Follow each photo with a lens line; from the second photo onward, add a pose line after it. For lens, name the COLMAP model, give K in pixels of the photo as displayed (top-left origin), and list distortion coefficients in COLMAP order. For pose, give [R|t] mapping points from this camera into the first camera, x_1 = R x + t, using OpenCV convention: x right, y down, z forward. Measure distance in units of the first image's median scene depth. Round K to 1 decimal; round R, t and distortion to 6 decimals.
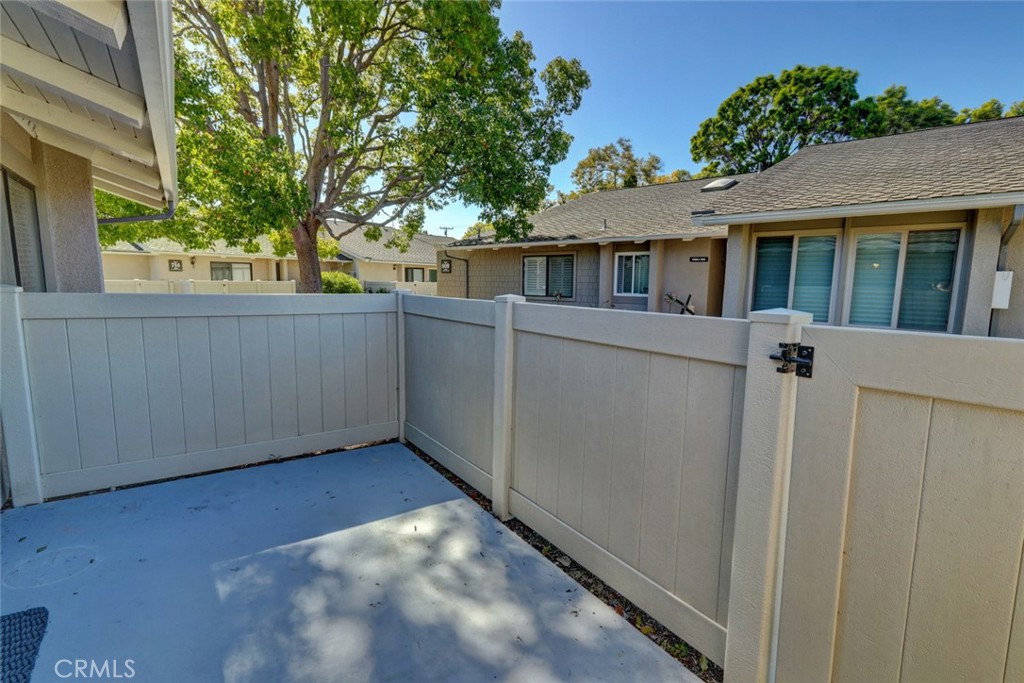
lens RADIAL K [[476.3, 0, 509.7], [0, 476.3, 342.0], [0, 0, 1]] dist [0.006042, -0.001872]
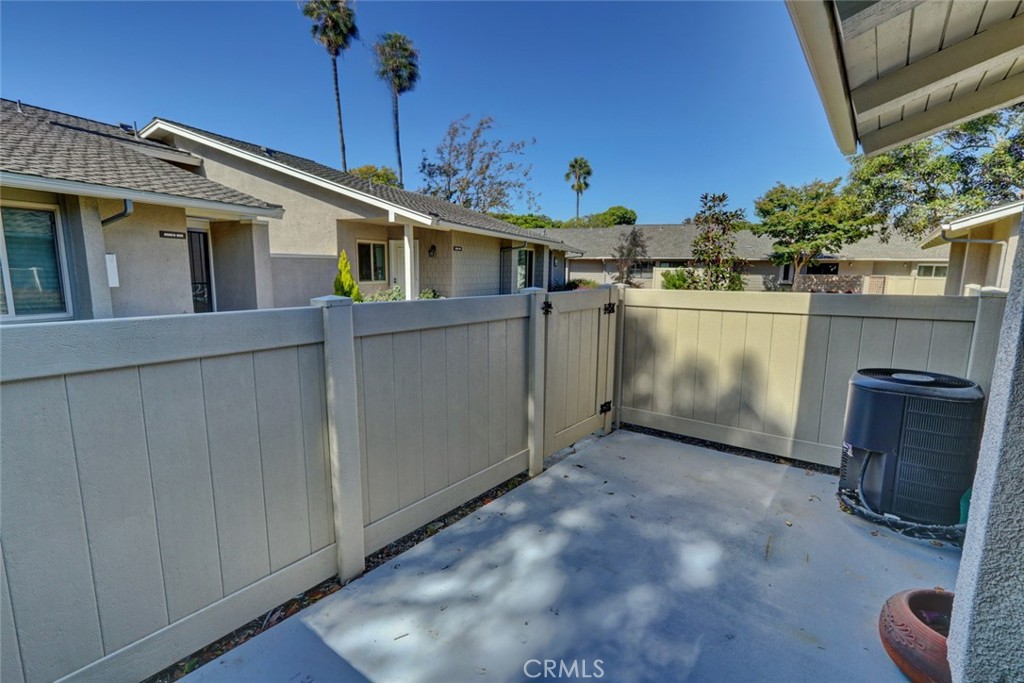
lens RADIAL K [[476.3, 0, 511.3], [0, 476.3, 341.7], [0, 0, 1]] dist [0.006042, -0.001872]
pose [[-0.310213, -0.156950, 0.937622, -0.894634], [0.107272, 0.974200, 0.198564, -0.160773], [-0.944595, 0.162178, -0.285373, 1.048833]]
